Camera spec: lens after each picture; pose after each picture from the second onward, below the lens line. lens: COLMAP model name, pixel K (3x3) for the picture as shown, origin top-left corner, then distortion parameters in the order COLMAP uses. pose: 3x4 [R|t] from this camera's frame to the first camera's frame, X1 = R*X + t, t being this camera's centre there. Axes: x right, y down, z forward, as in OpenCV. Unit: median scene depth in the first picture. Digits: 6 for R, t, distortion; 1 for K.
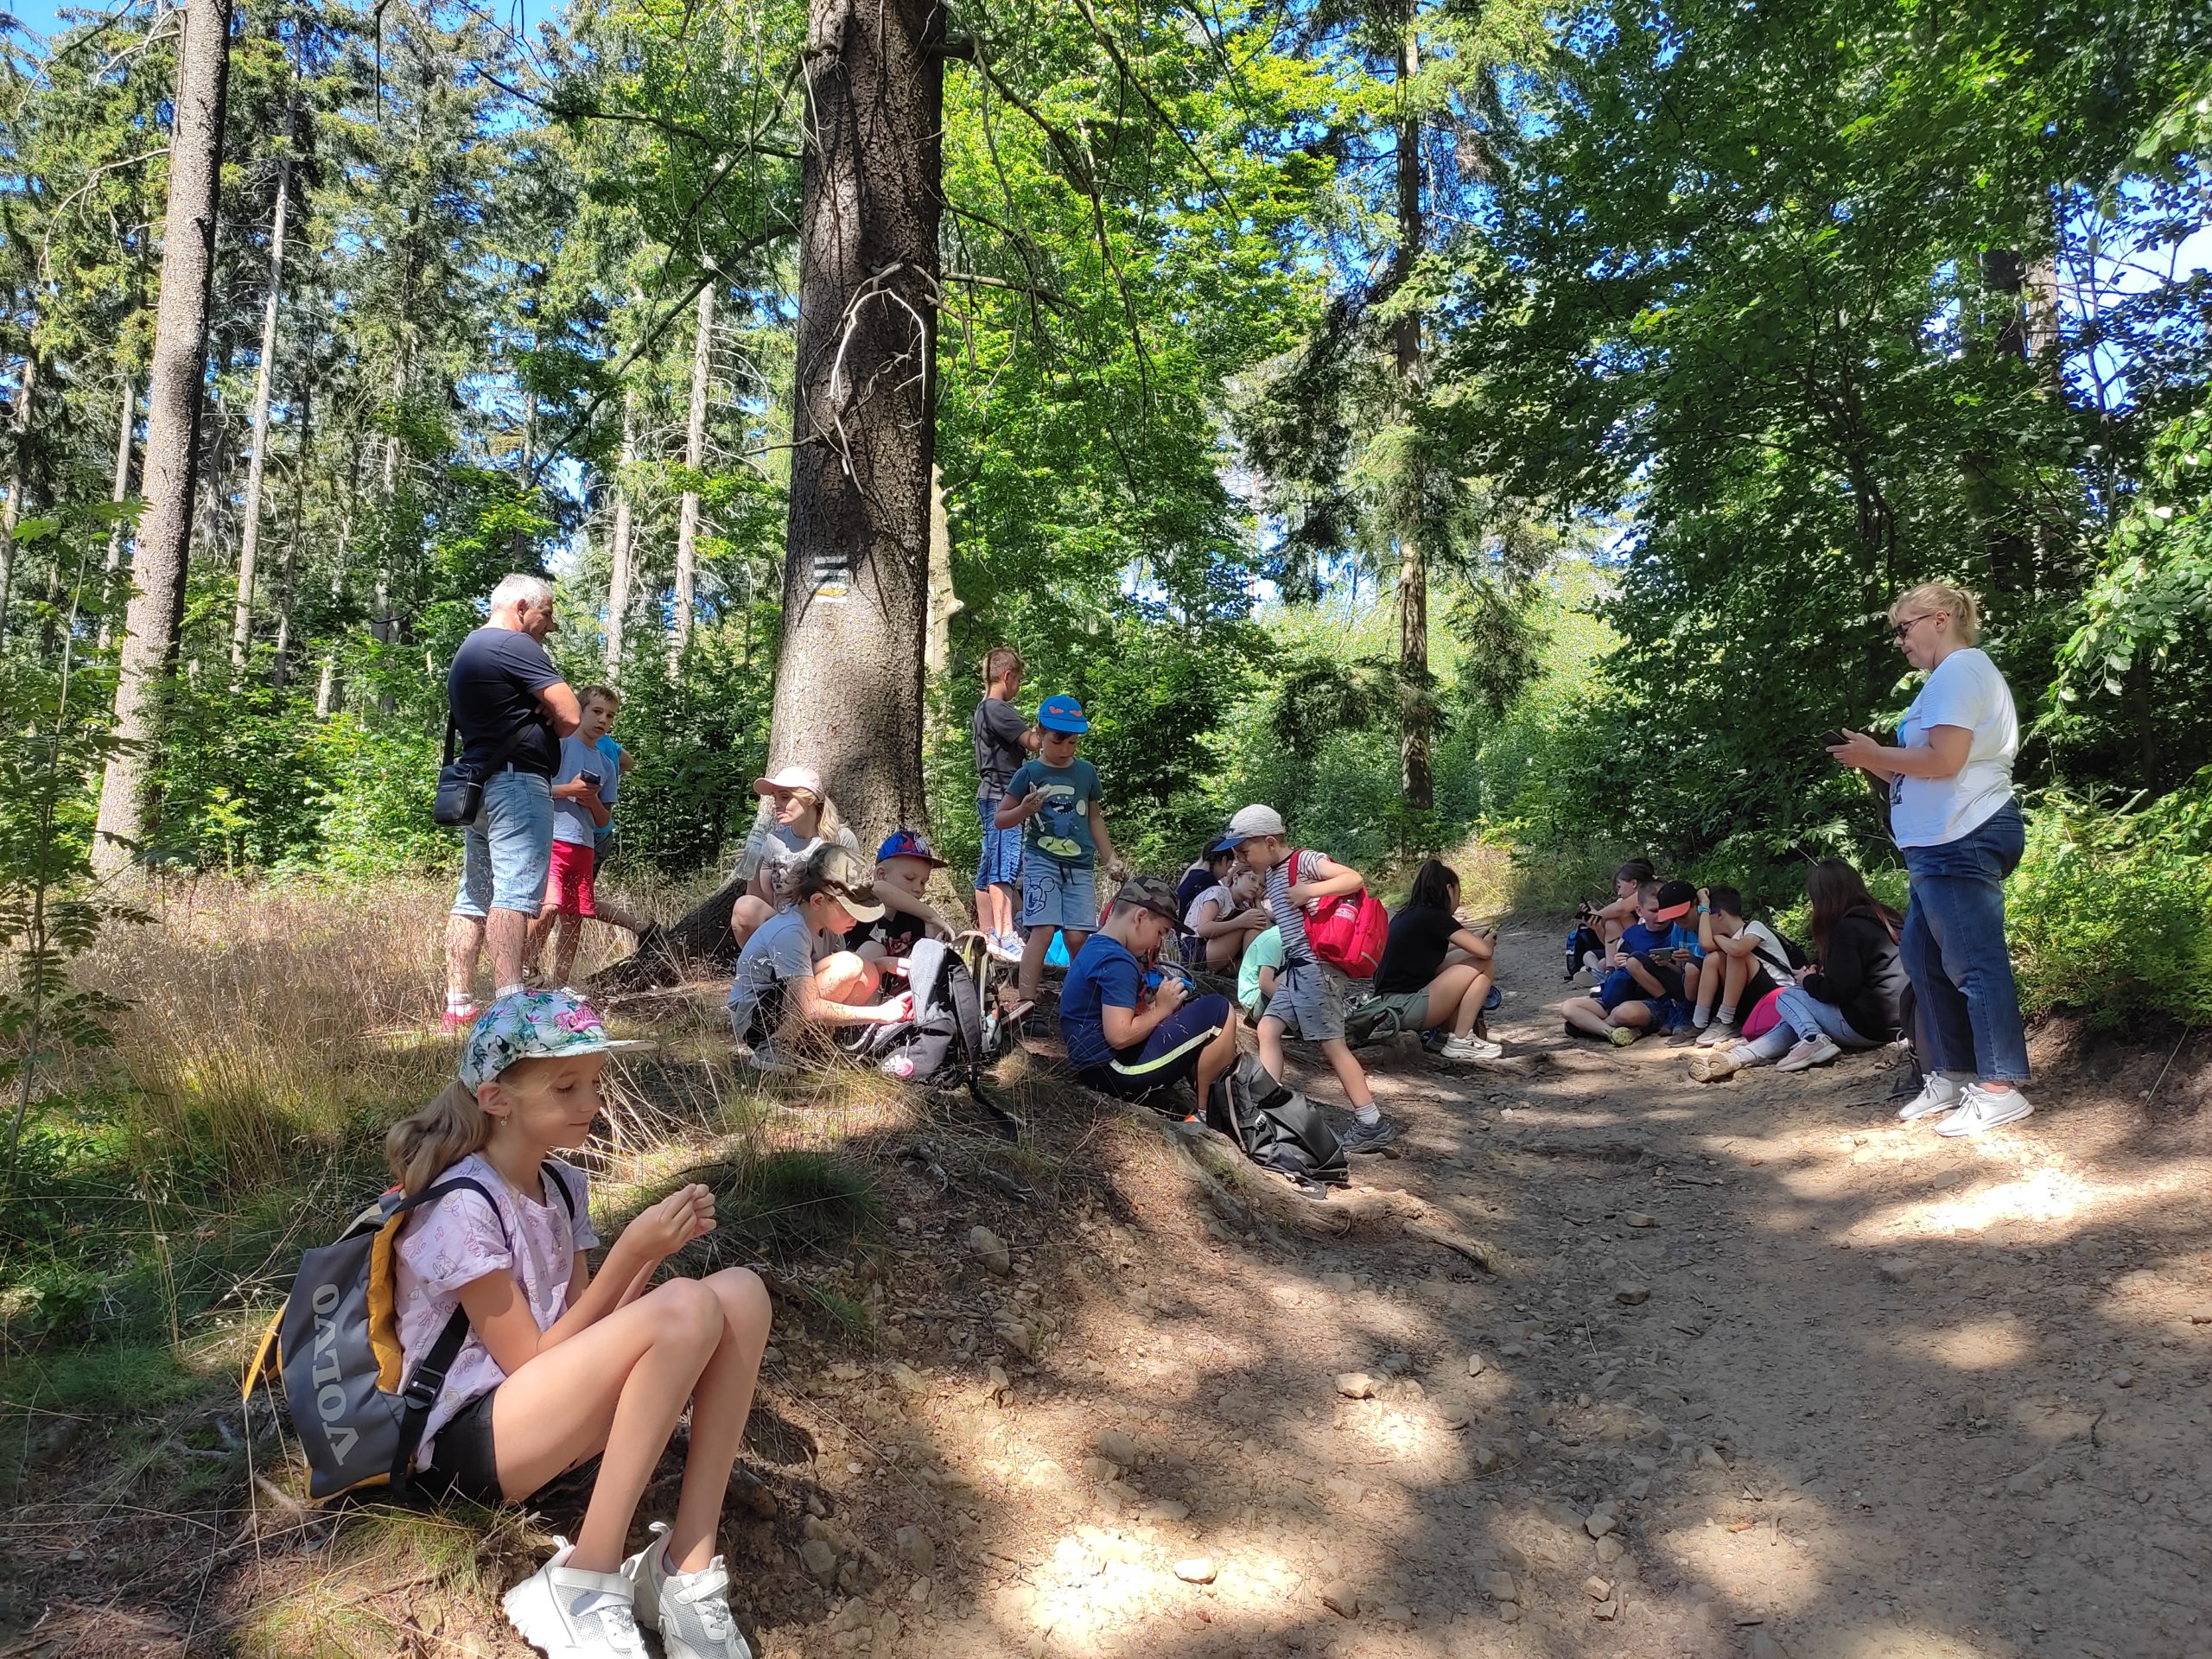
lens RADIAL K [[1663.8, 0, 1106.0], [0, 1663.8, 829.5], [0, 0, 1]] dist [0.011258, 0.005385]
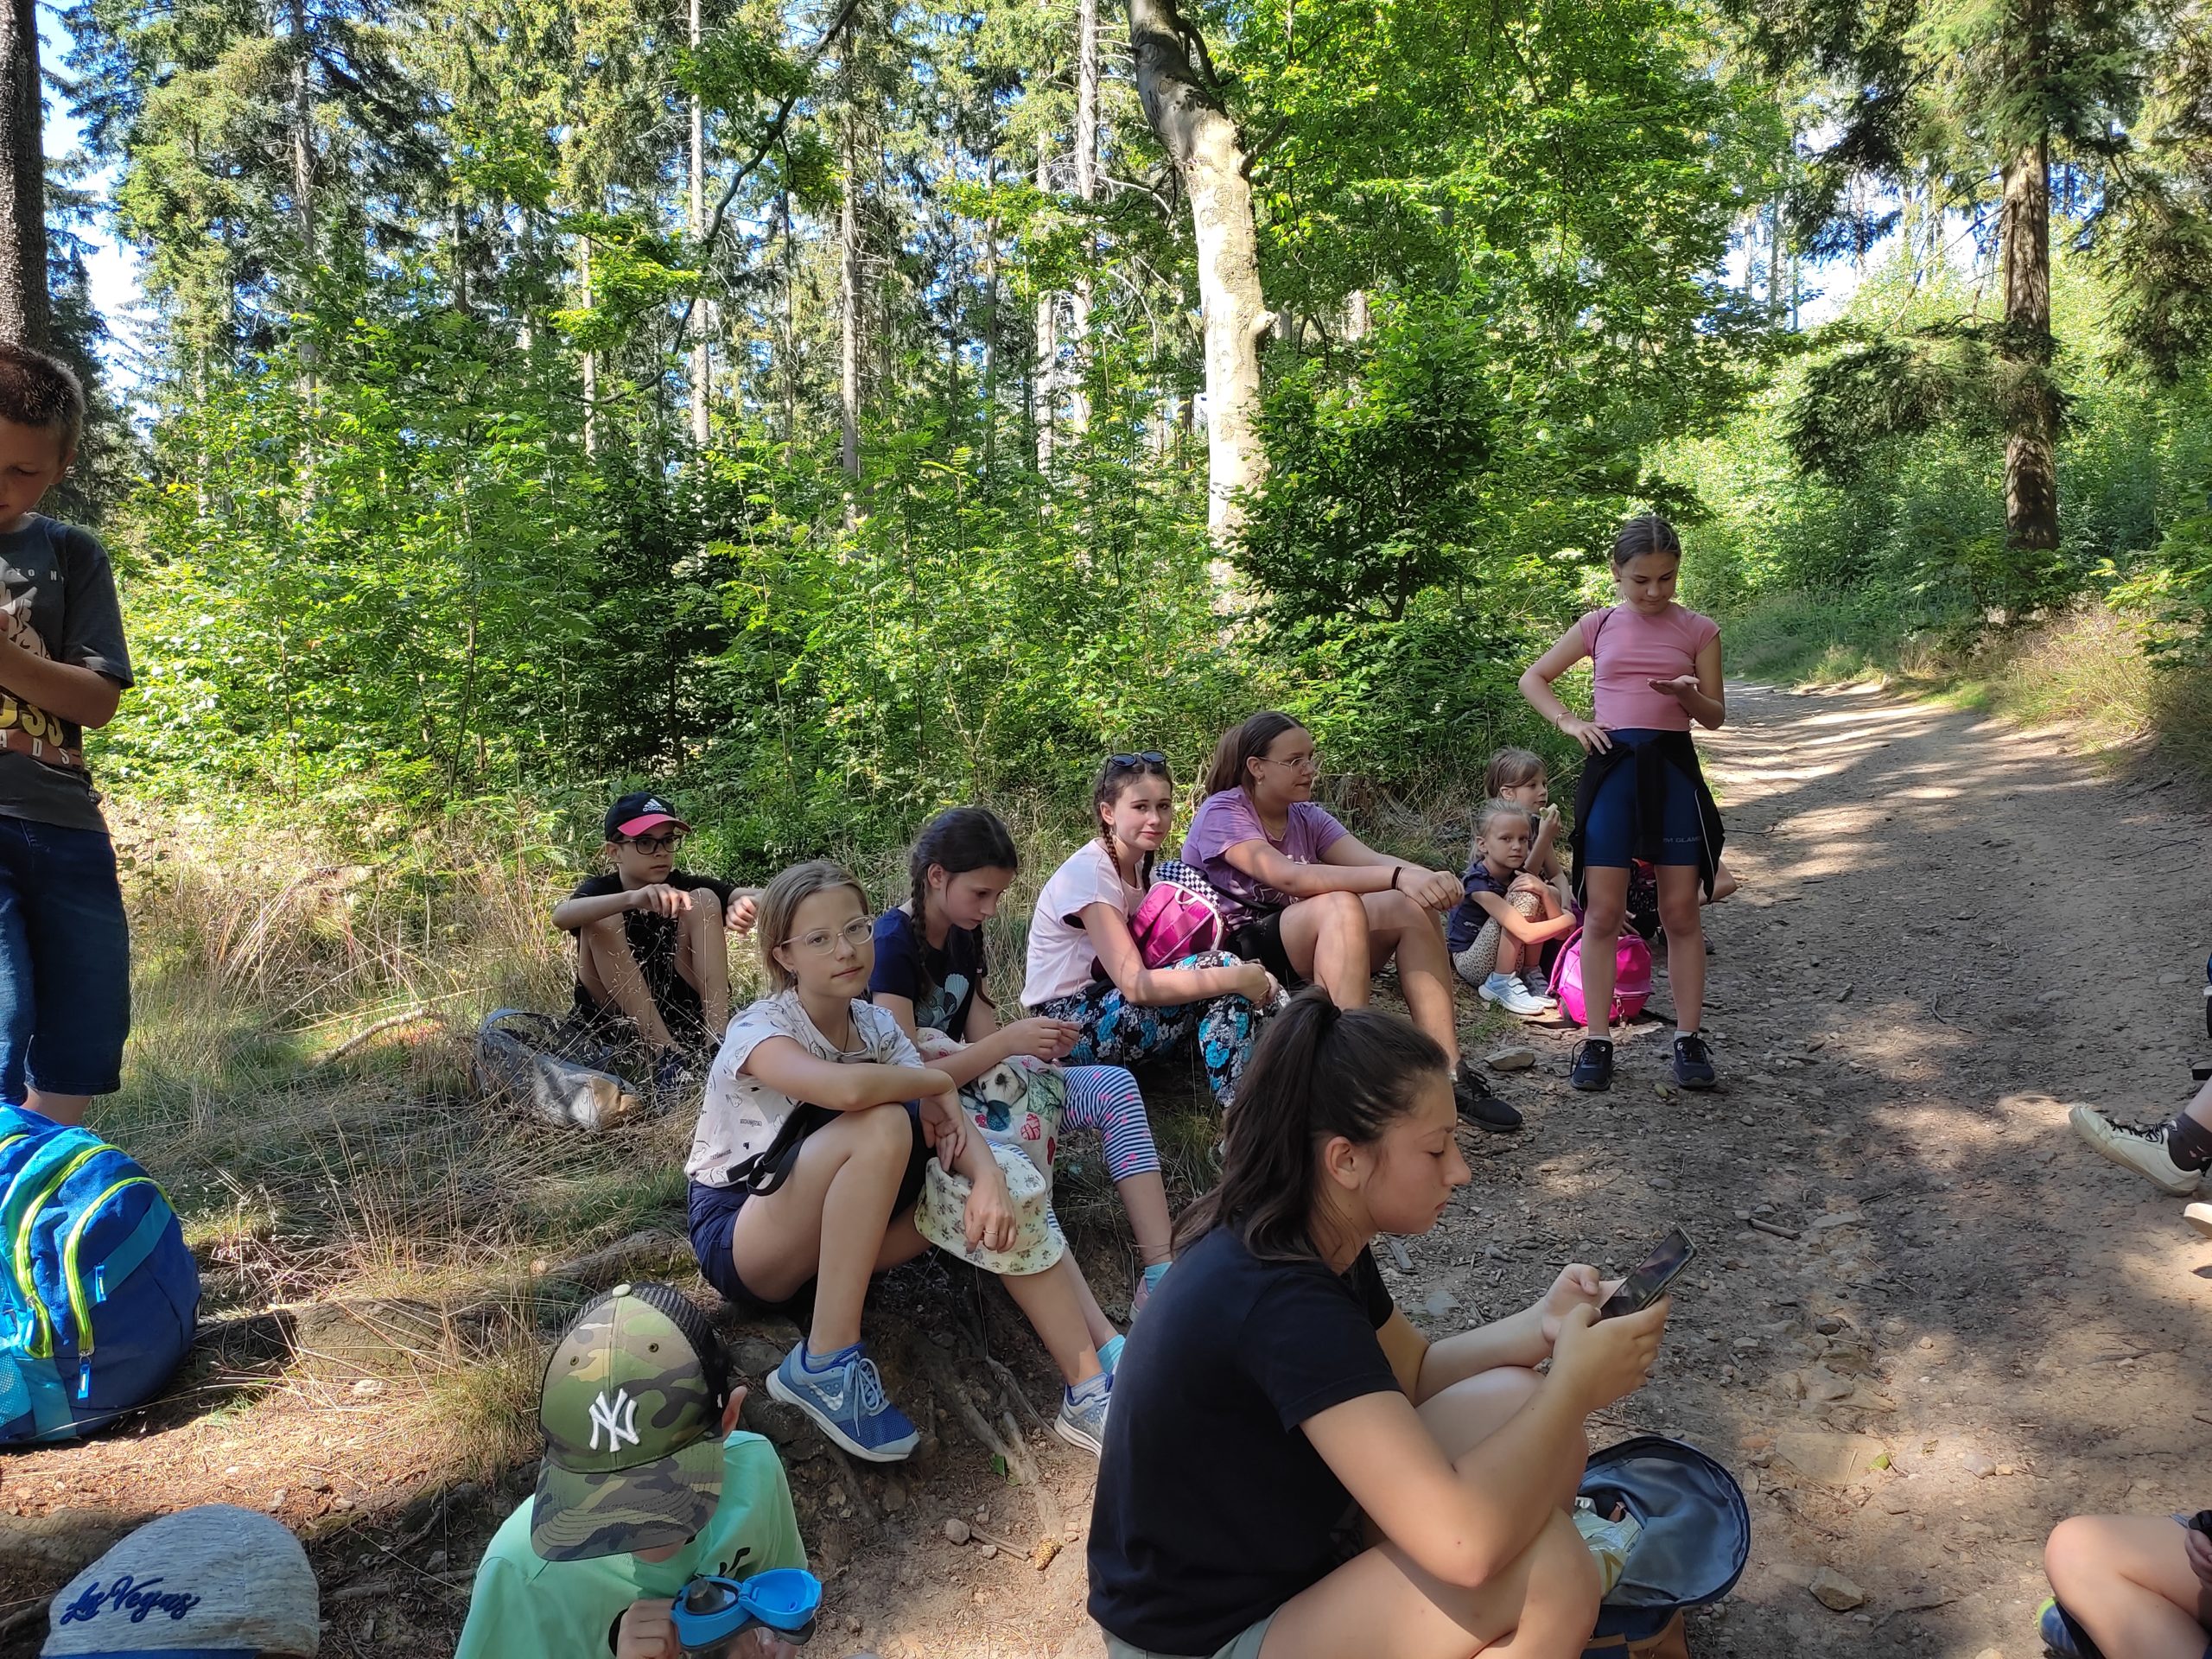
lens RADIAL K [[1663.8, 0, 1106.0], [0, 1663.8, 829.5], [0, 0, 1]] dist [0.011258, 0.005385]
pose [[0.936767, -0.024321, -0.349107, 0.070525], [0.072173, 0.989563, 0.124726, -0.010205], [0.342430, -0.142035, 0.928745, 0.228515]]
